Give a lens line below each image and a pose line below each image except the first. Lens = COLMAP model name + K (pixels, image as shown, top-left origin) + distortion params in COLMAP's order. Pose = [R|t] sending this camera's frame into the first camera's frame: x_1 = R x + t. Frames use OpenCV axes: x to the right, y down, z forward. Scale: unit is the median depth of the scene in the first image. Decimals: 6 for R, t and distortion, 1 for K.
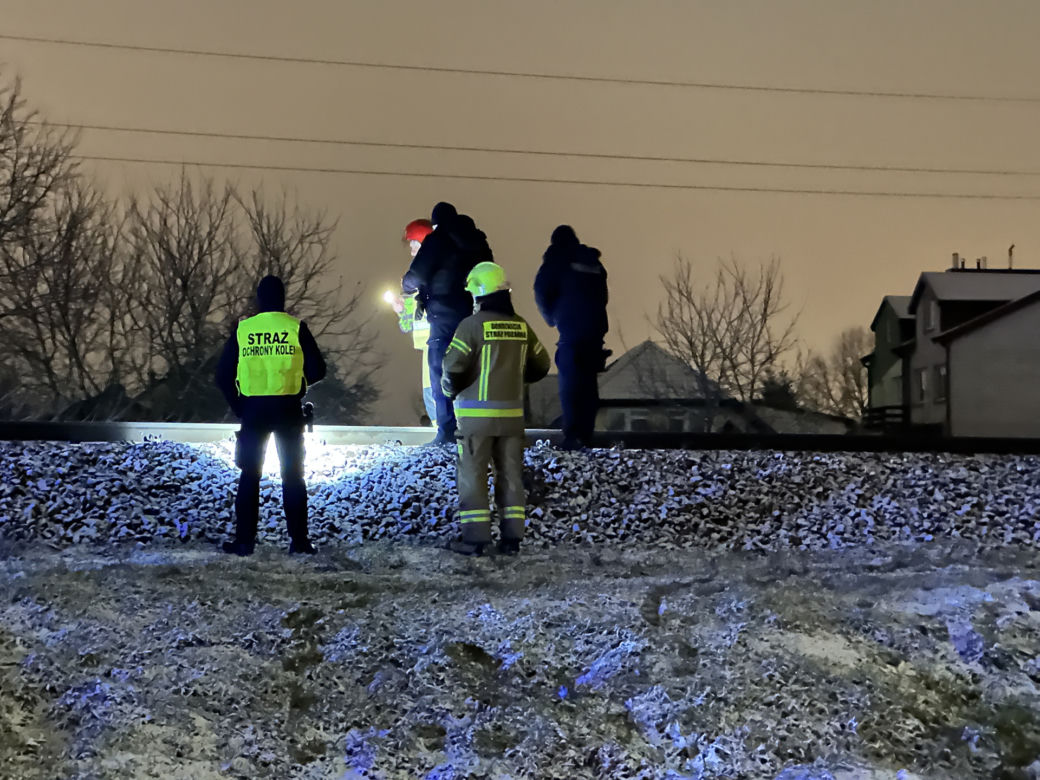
lens RADIAL K [[3230.1, 0, 520.0], [0, 3230.1, 390.0], [0, 0, 1]] dist [-0.726759, 21.557910]
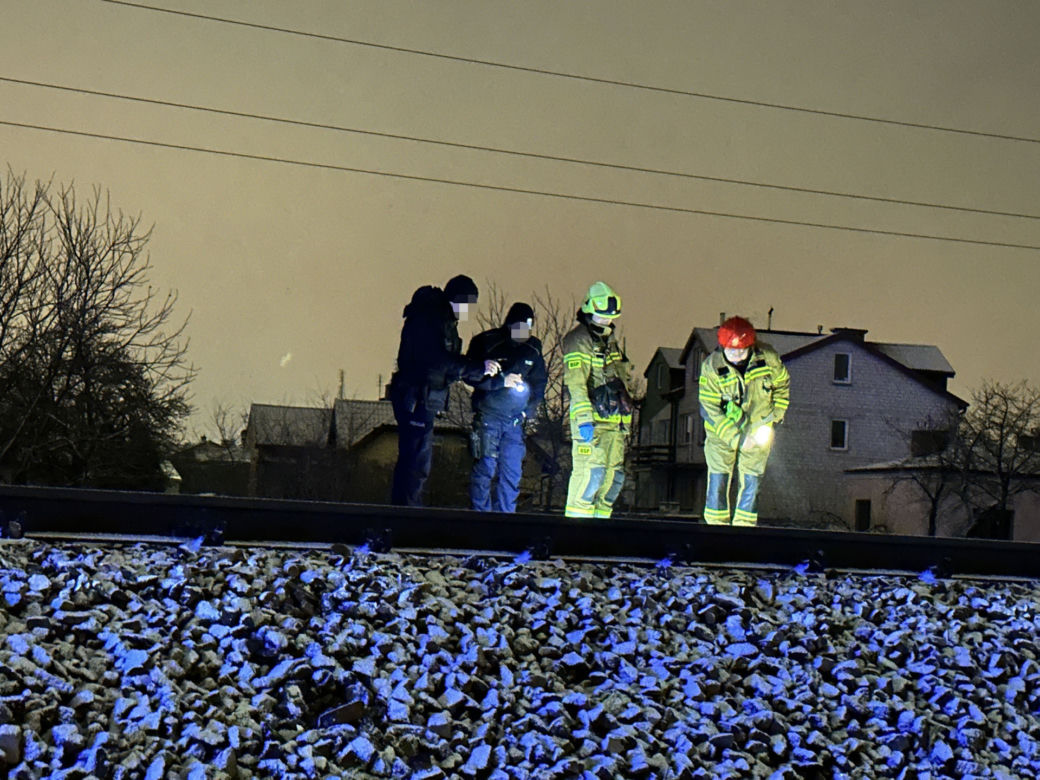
lens RADIAL K [[2677.9, 0, 520.0], [0, 2677.9, 390.0], [0, 0, 1]] dist [0.195853, 0.694238]
pose [[0.995941, 0.055403, 0.070933, -0.000573], [-0.054655, 0.998428, -0.012451, -0.000295], [-0.071511, 0.008524, 0.997403, 0.656673]]
